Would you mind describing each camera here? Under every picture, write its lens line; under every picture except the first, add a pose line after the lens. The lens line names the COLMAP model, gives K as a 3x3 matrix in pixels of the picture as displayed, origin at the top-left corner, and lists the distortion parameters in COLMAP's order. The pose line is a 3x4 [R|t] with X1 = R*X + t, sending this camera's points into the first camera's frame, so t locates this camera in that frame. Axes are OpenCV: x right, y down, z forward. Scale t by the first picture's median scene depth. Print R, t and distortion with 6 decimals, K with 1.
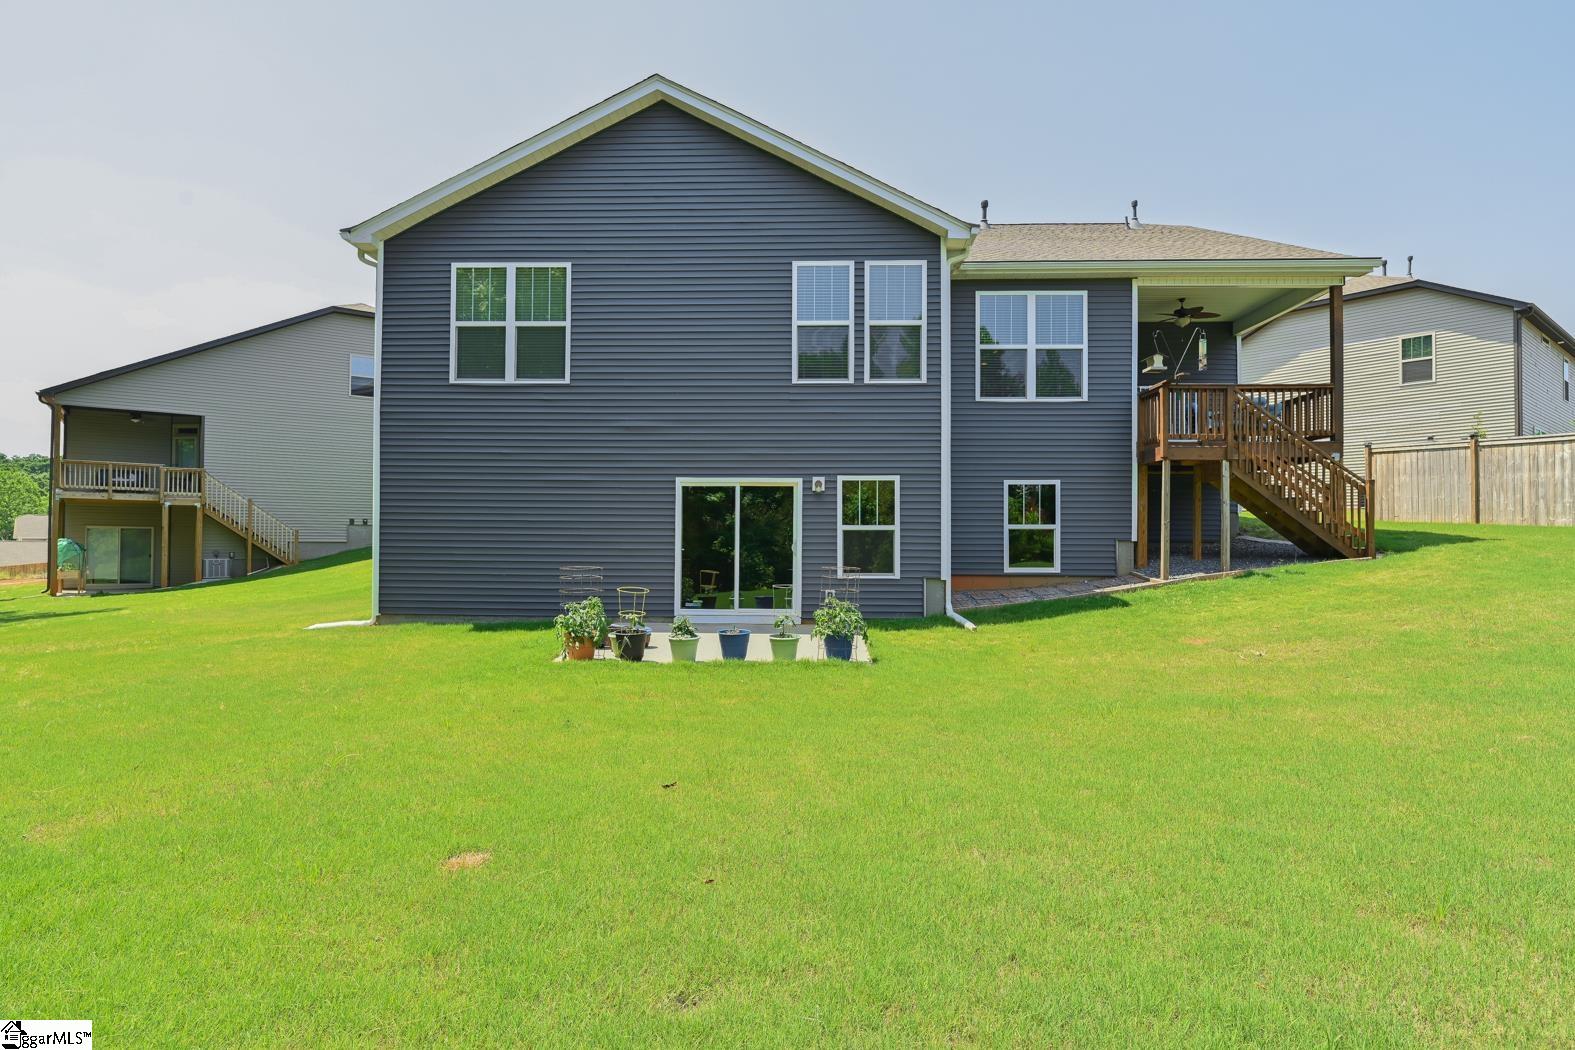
lens RADIAL K [[862.8, 0, 787.9], [0, 862.8, 535.2], [0, 0, 1]] dist [0.001133, -0.000271]
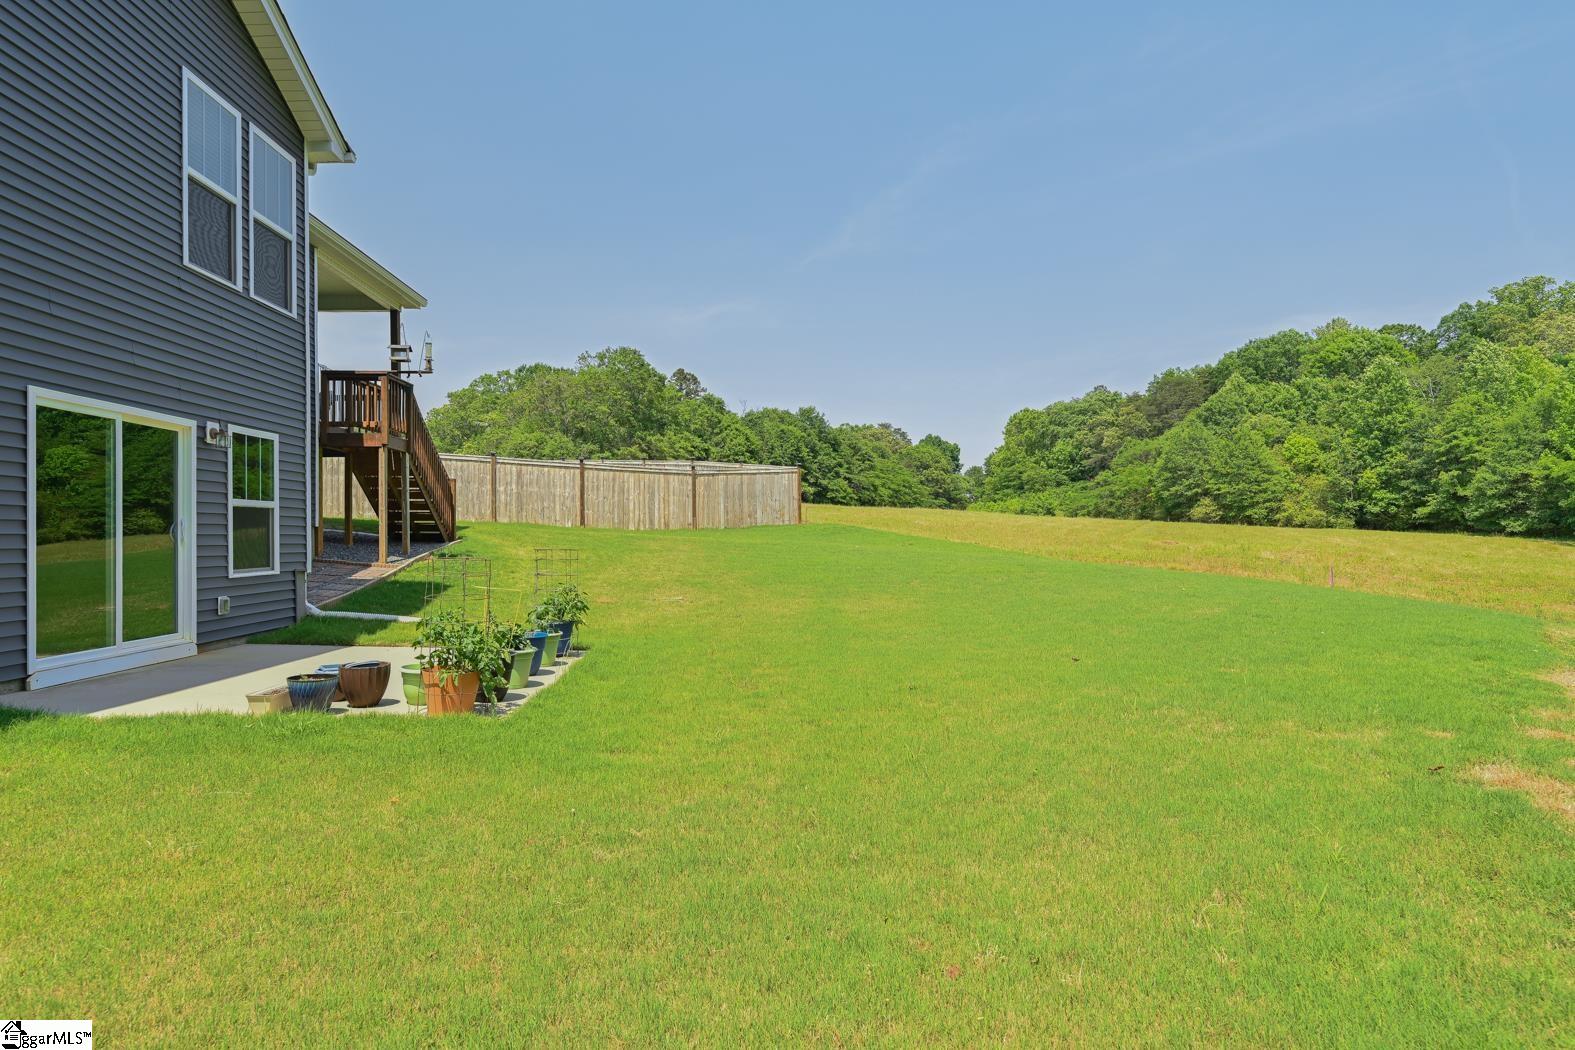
lens RADIAL K [[862.8, 0, 787.8], [0, 862.8, 525.2], [0, 0, 1]] dist [0.001133, -0.000271]
pose [[-0.089655, 0.009083, 0.995931, -0.644593], [-0.010835, 0.999890, -0.010095, 0.010923], [-0.995914, -0.011696, -0.089546, 0.626051]]
